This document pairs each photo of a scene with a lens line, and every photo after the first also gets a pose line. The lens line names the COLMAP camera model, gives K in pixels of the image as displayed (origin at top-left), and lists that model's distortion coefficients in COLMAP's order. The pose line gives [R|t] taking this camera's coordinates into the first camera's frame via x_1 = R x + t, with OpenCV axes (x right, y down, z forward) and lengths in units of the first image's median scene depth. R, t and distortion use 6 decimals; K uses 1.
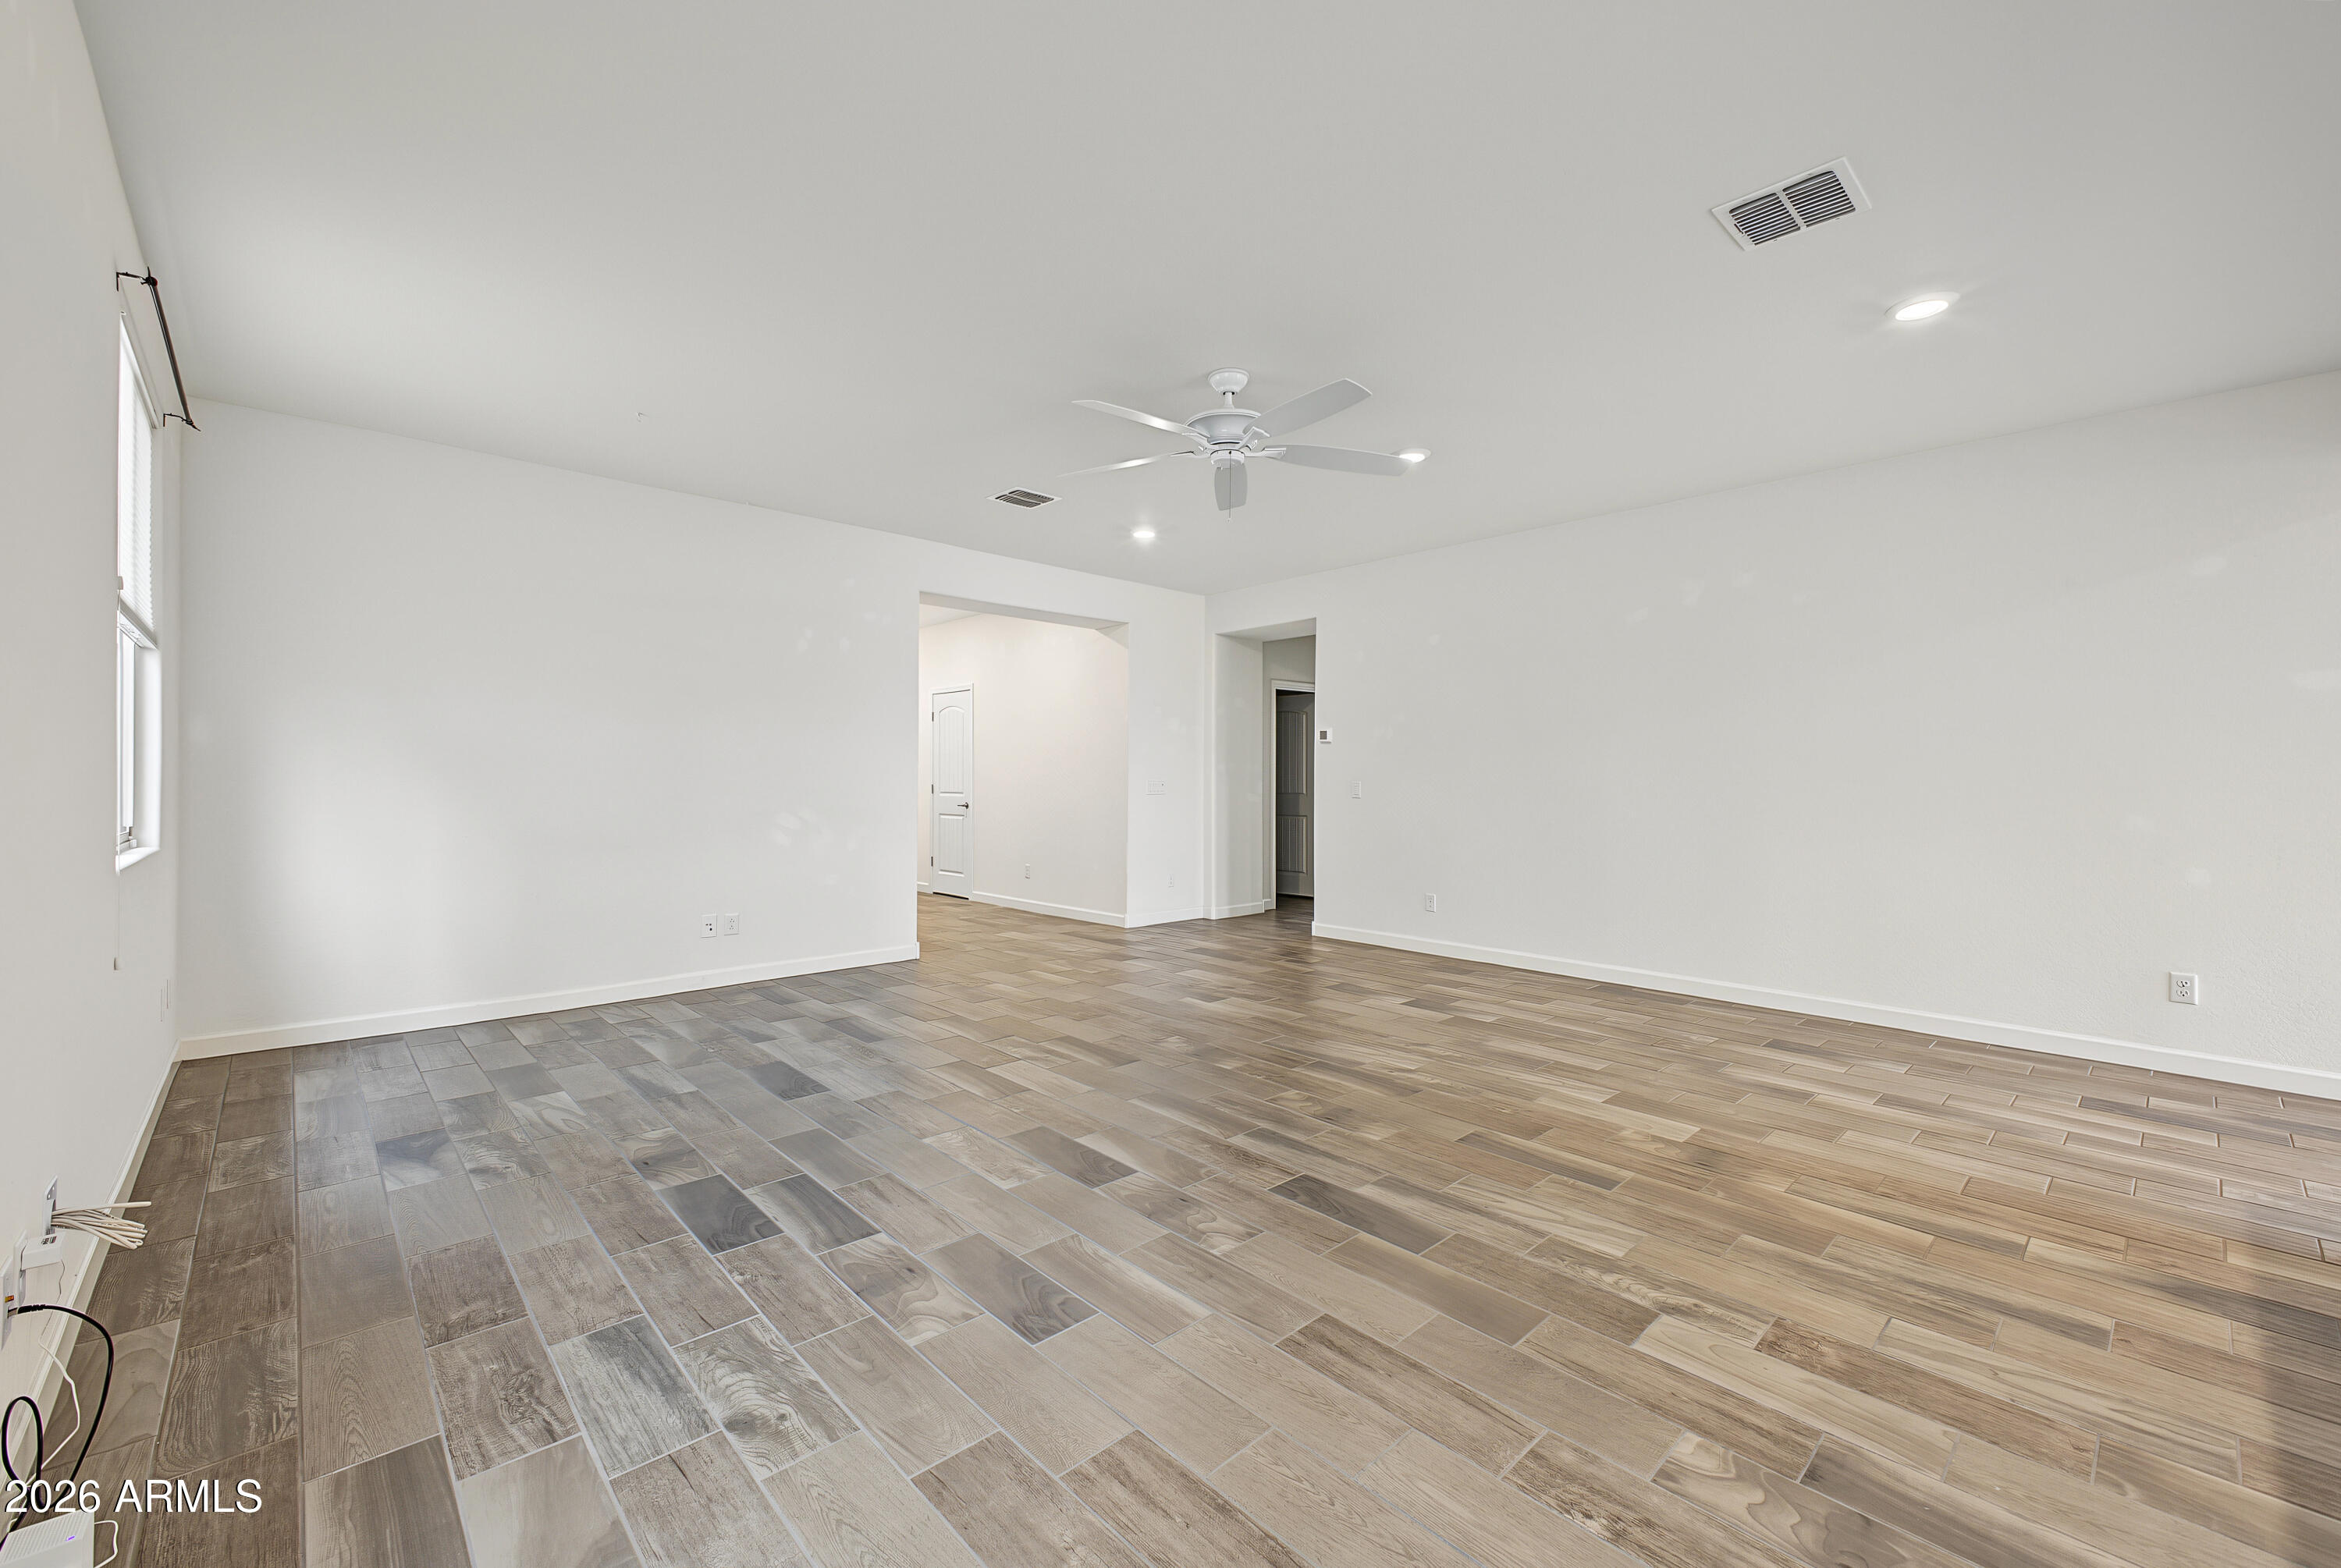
lens RADIAL K [[943.8, 0, 1168.9], [0, 943.8, 776.9], [0, 0, 1]] dist [0.019280, 0.000087]
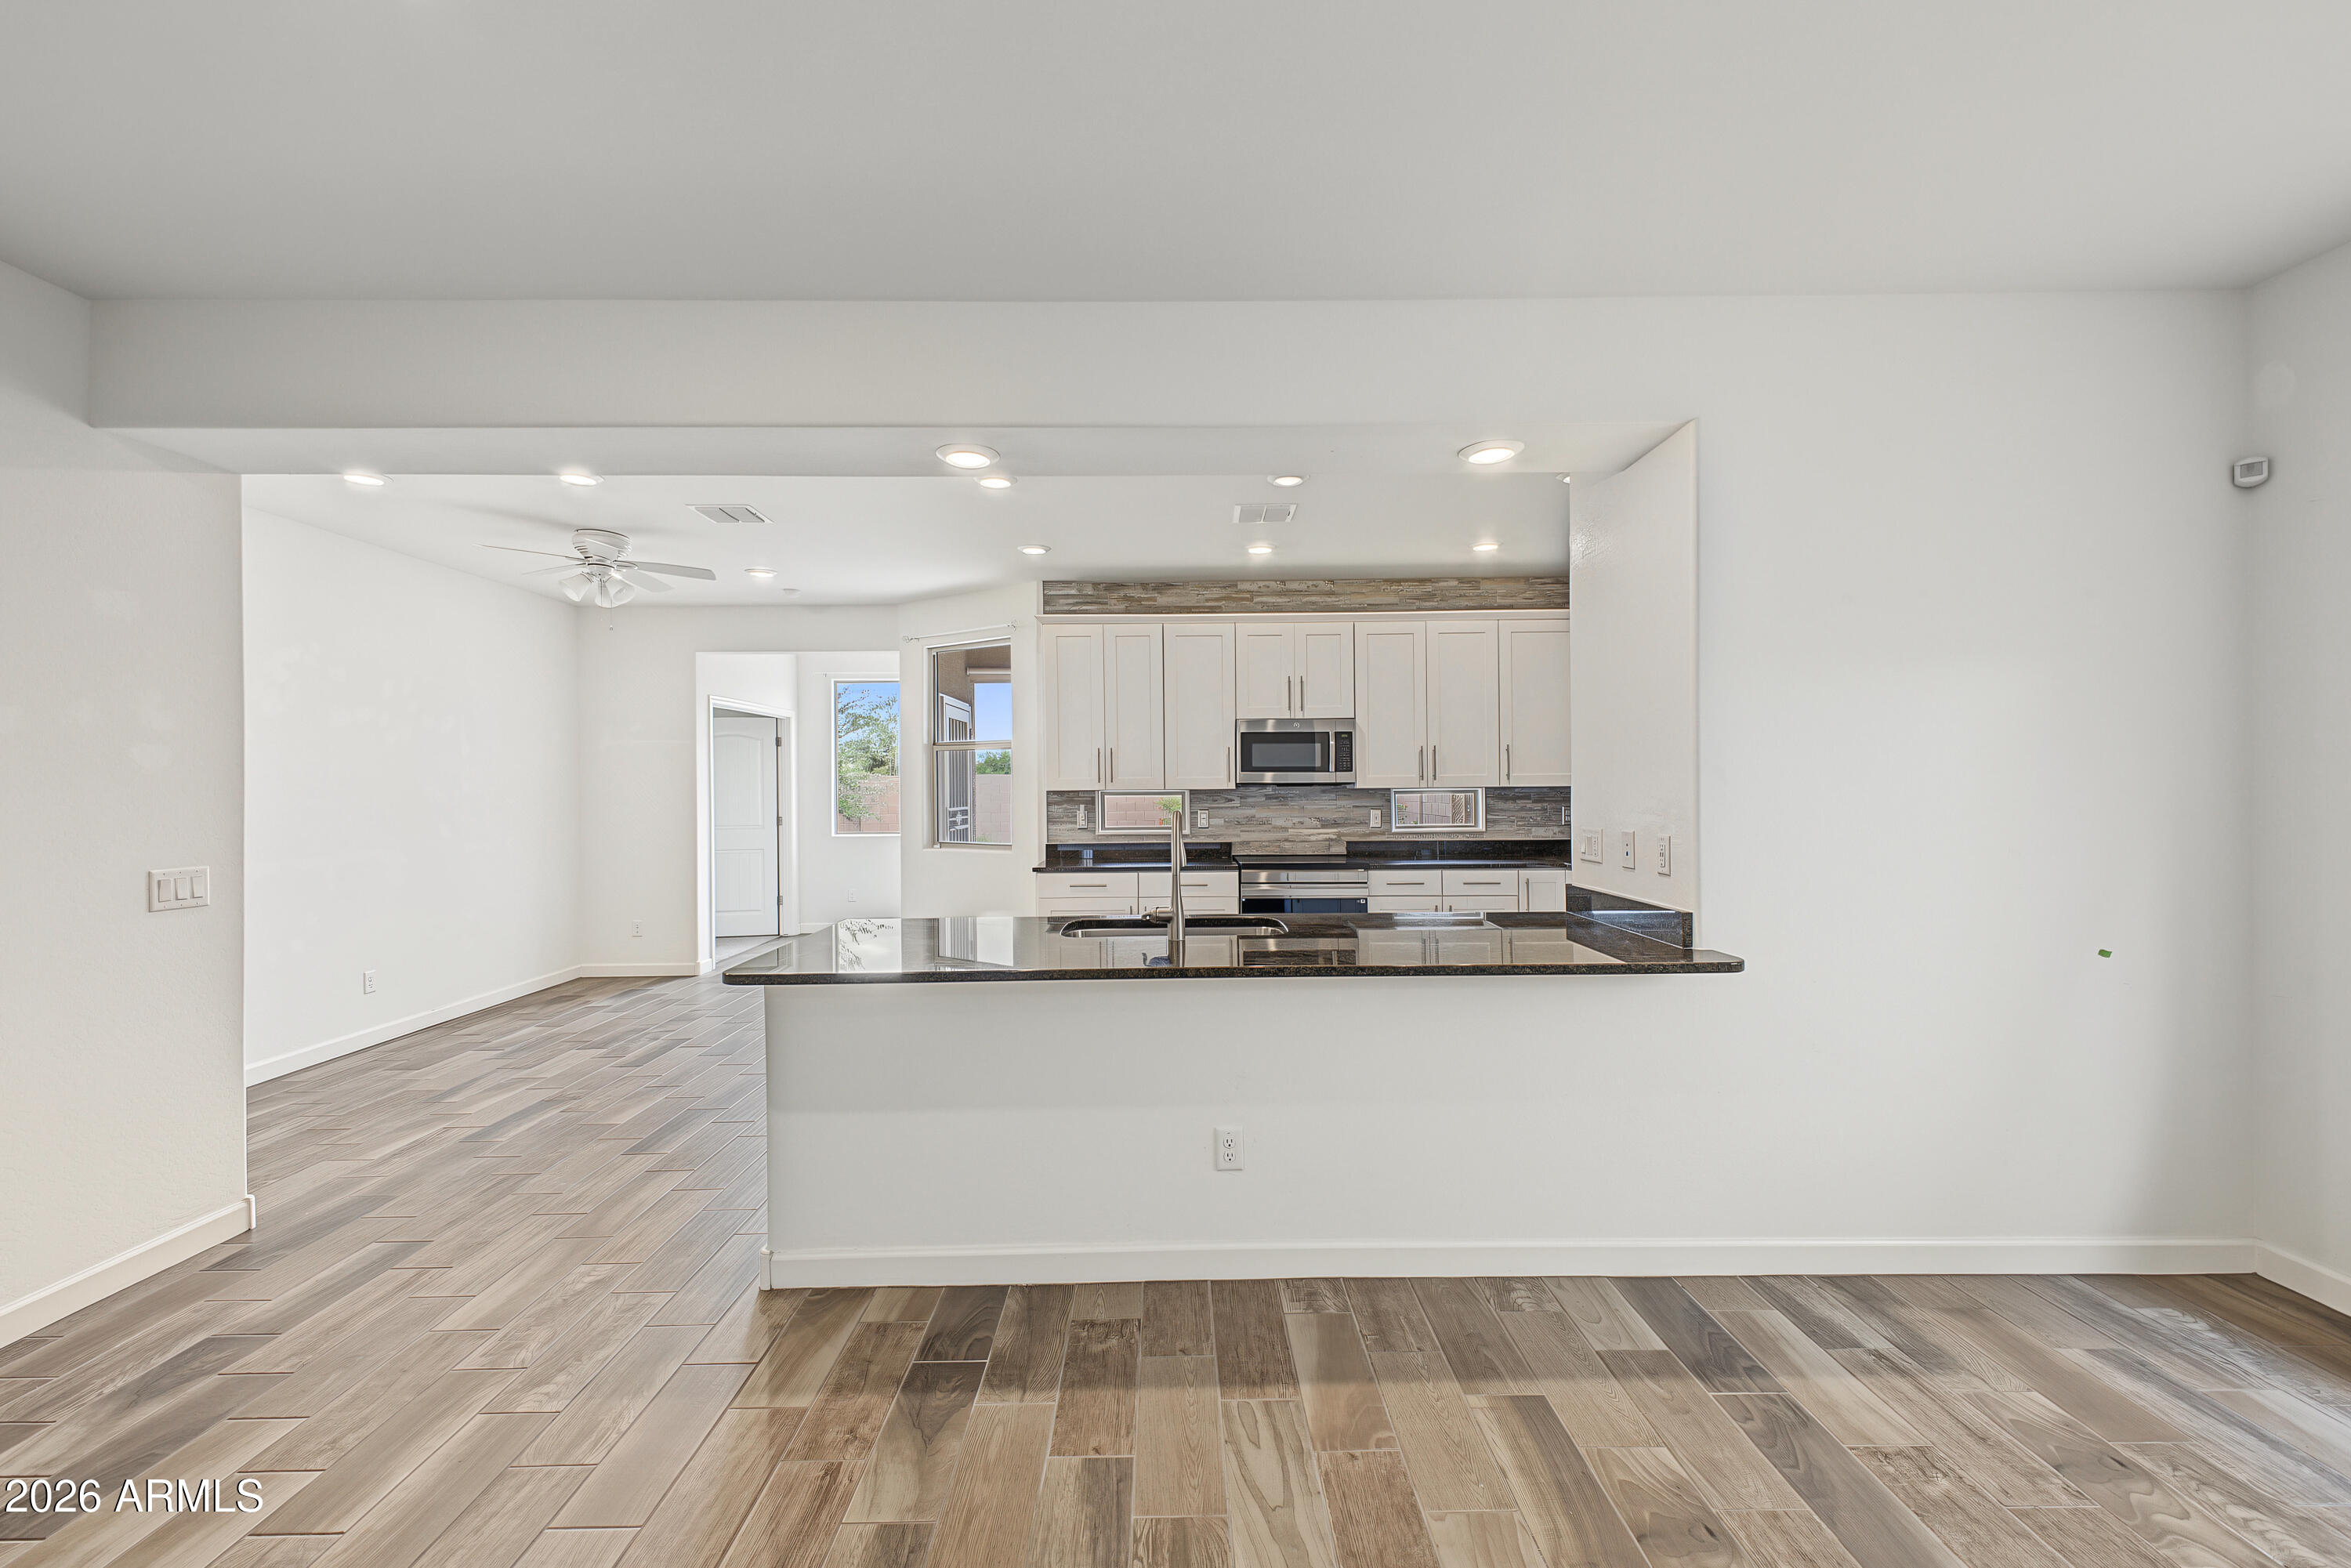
lens RADIAL K [[942.3, 0, 1175.5], [0, 942.3, 784.0], [0, 0, 1]] dist [0.027998, -0.009226]
pose [[-0.736828, 0.002068, 0.676077, 0.178168], [0.003730, 0.999993, 0.001005, -0.062610], [-0.676070, 0.003262, -0.736830, 1.088402]]
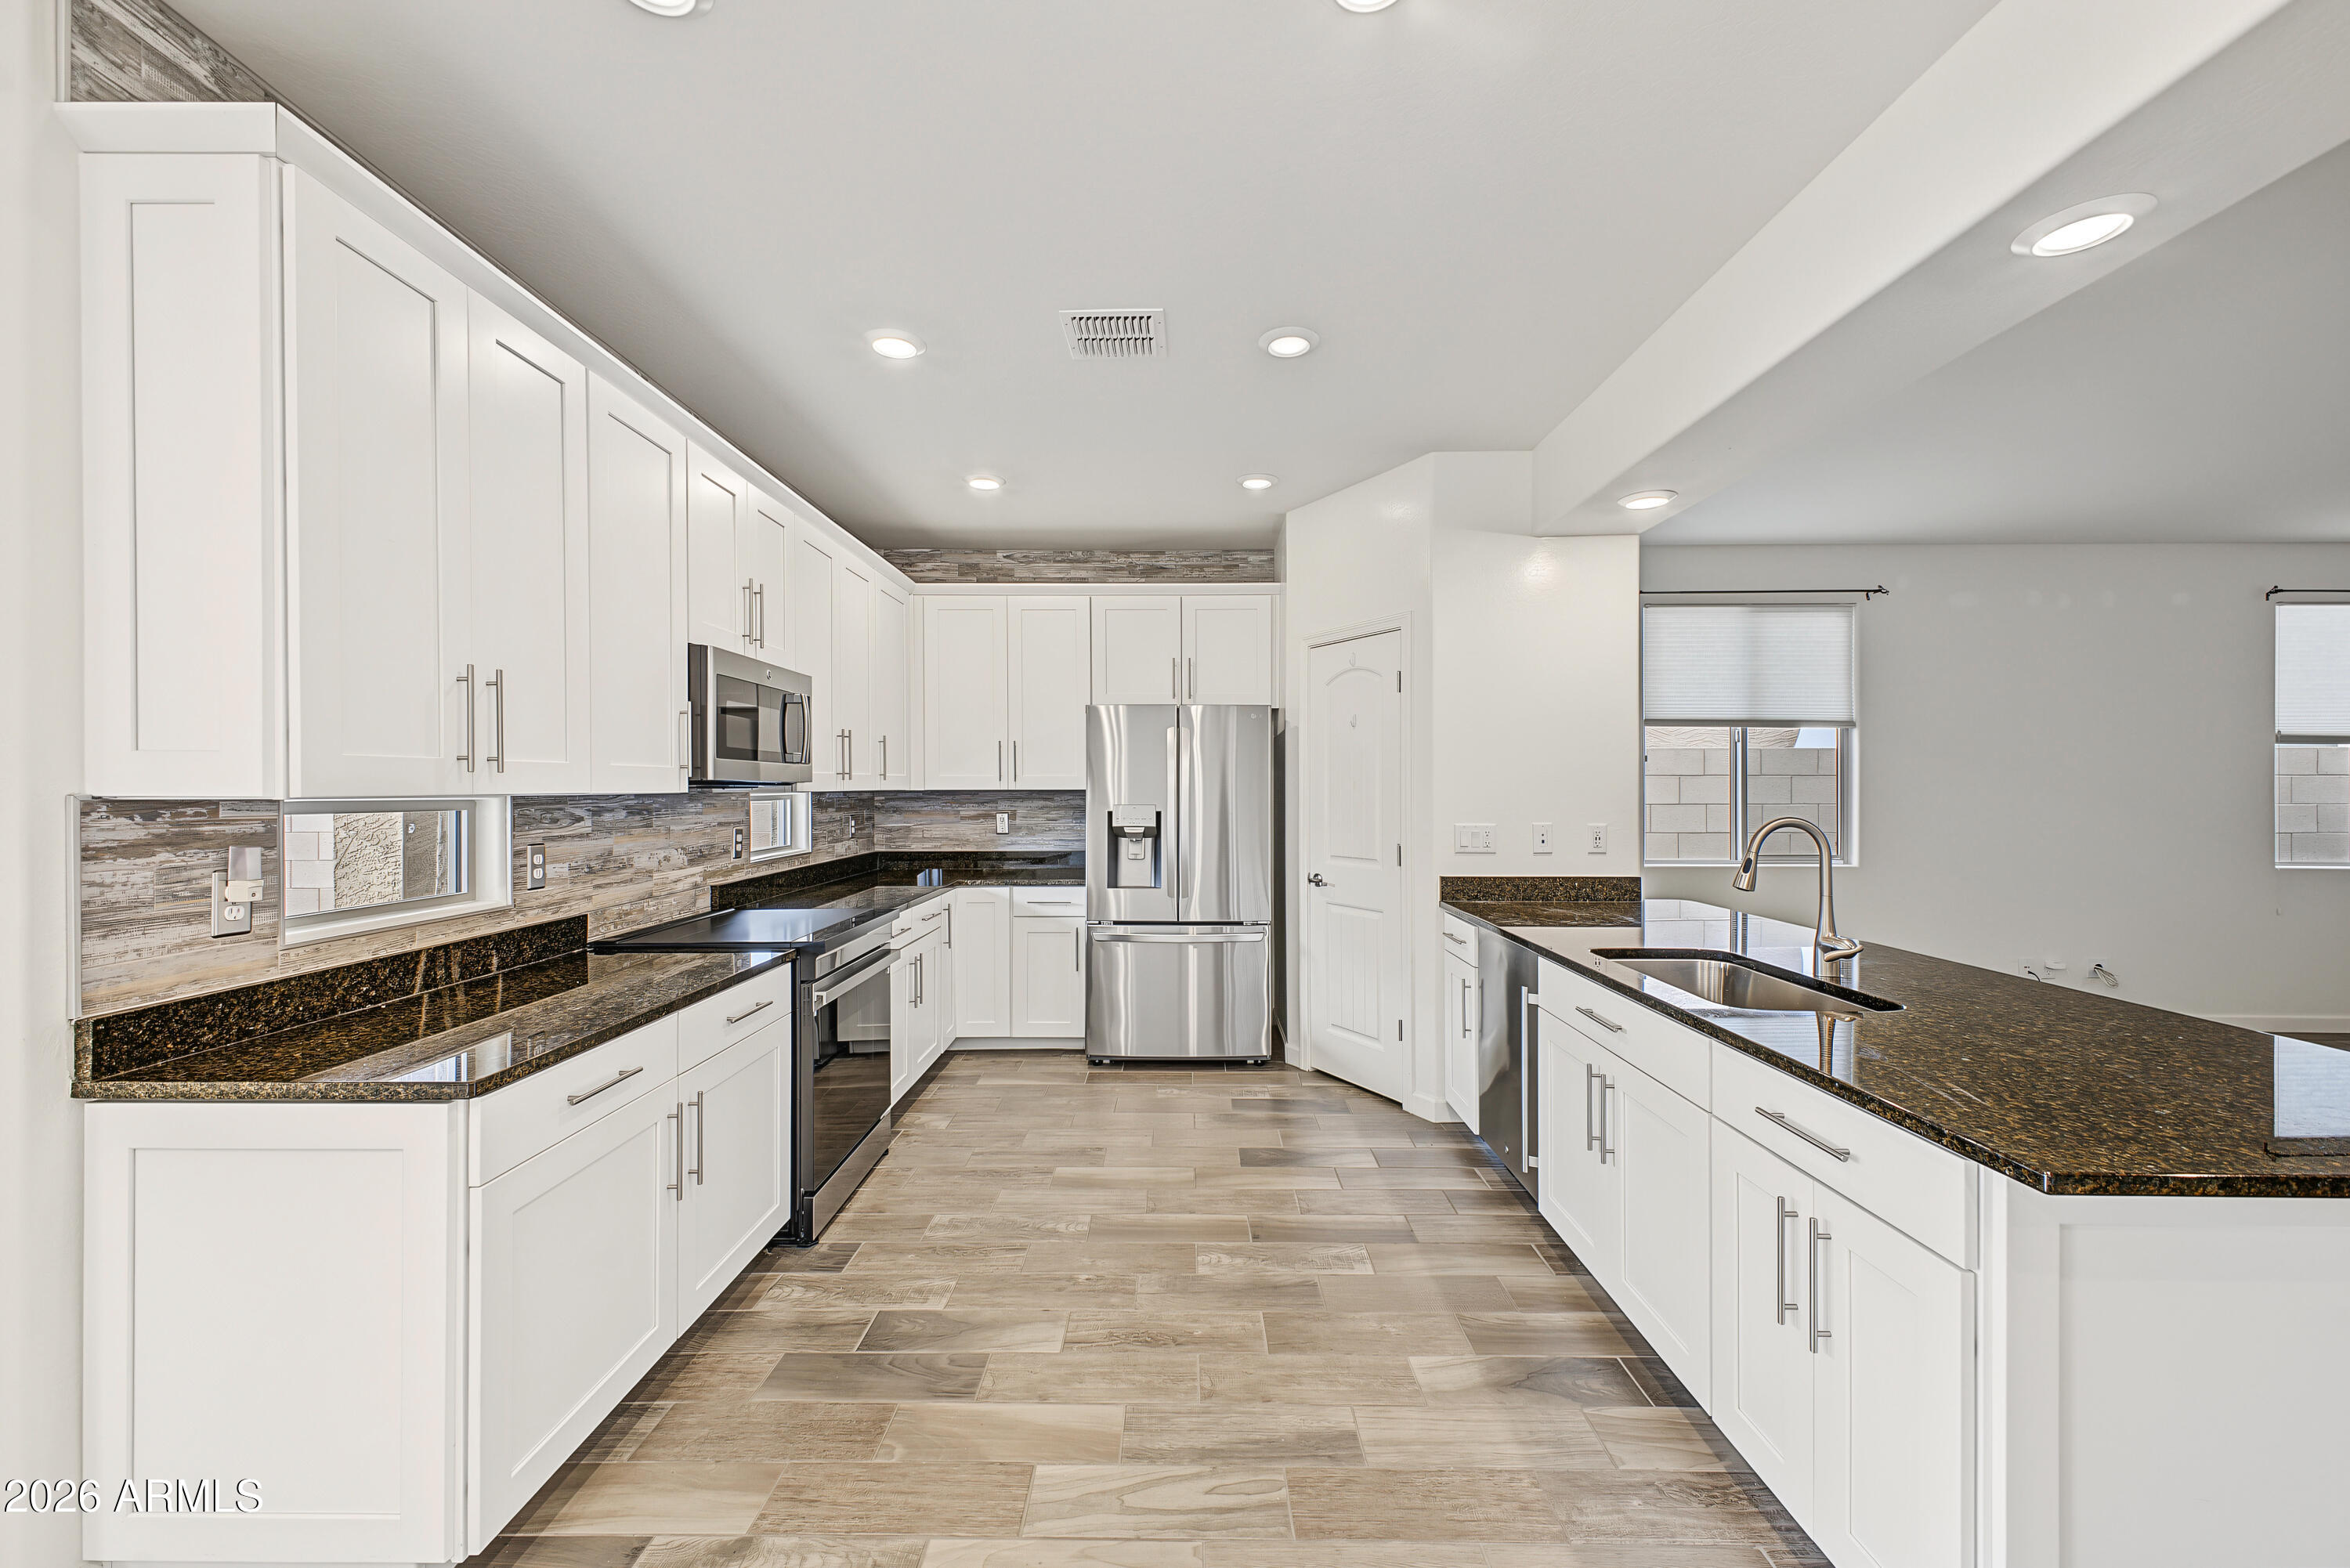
lens RADIAL K [[941.9, 0, 1175.0], [0, 941.9, 784.0], [0, 0, 1]] dist [0.027998, -0.009226]
pose [[-0.685847, -0.007806, -0.727704, 1.720679], [-0.003181, 0.999965, -0.007729, -0.053032], [0.727739, -0.002986, -0.685847, 0.541410]]
